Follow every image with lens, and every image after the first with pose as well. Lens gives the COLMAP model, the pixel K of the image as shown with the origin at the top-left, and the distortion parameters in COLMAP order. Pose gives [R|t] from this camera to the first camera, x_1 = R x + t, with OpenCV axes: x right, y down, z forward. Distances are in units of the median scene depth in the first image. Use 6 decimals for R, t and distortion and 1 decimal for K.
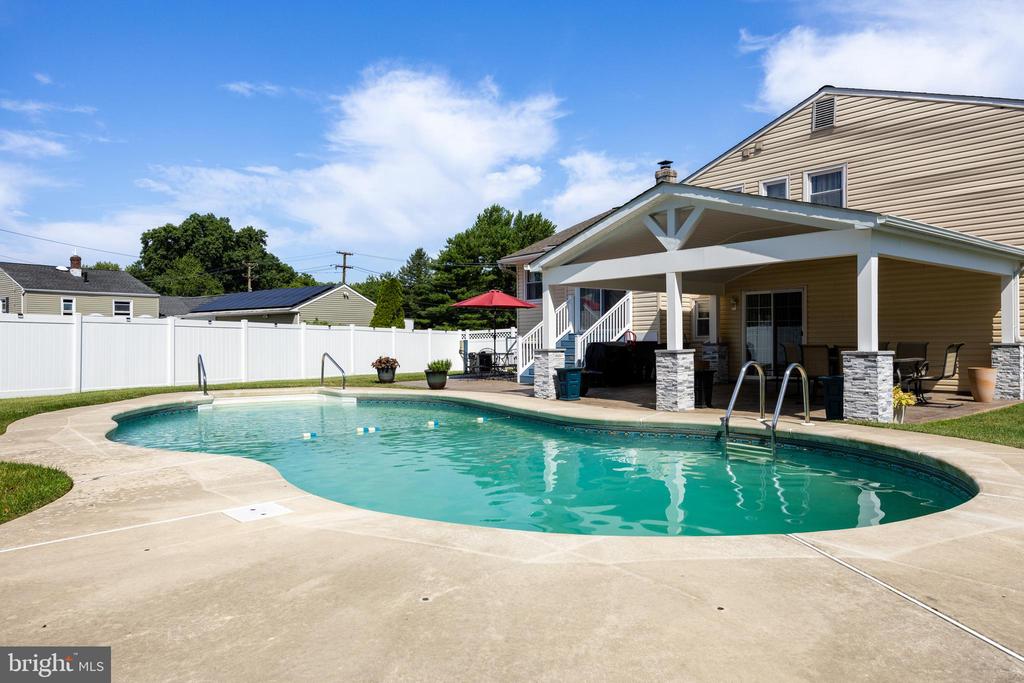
lens RADIAL K [[683.0, 0, 512.0], [0, 683.0, 341.5], [0, 0, 1]] dist [-0.004168, -0.002394]
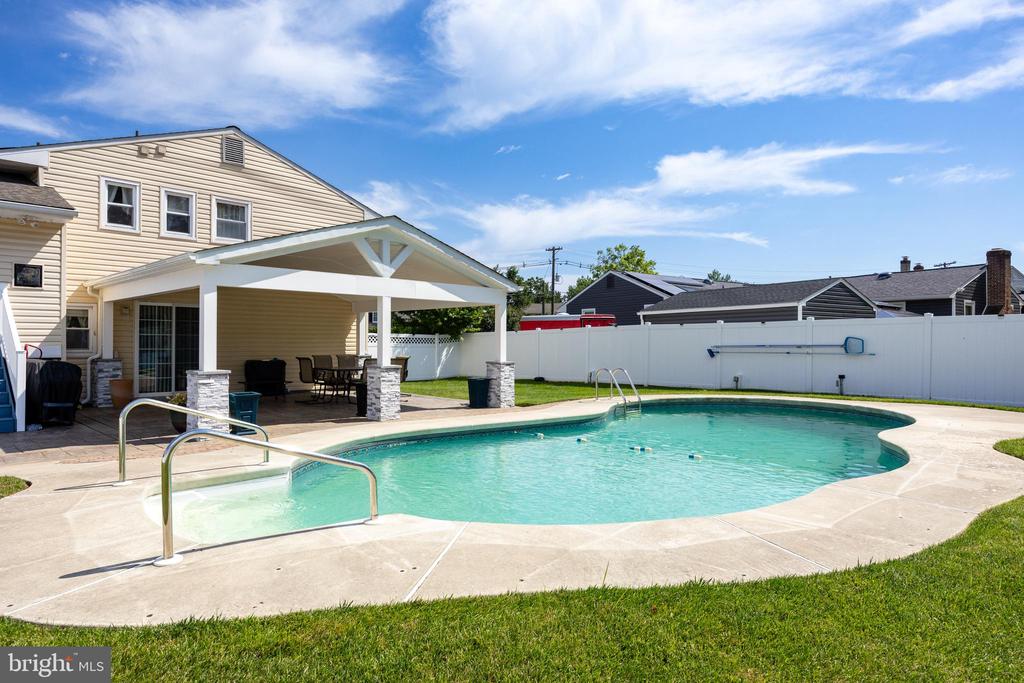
lens RADIAL K [[609.6, 0, 512.0], [0, 609.6, 341.5], [0, 0, 1]] dist [0.002363, 0.000221]
pose [[-0.117629, 0.016025, 0.992928, -0.781947], [-0.000443, 0.999869, -0.016190, -0.010179], [-0.993058, -0.002344, -0.117606, 0.902630]]
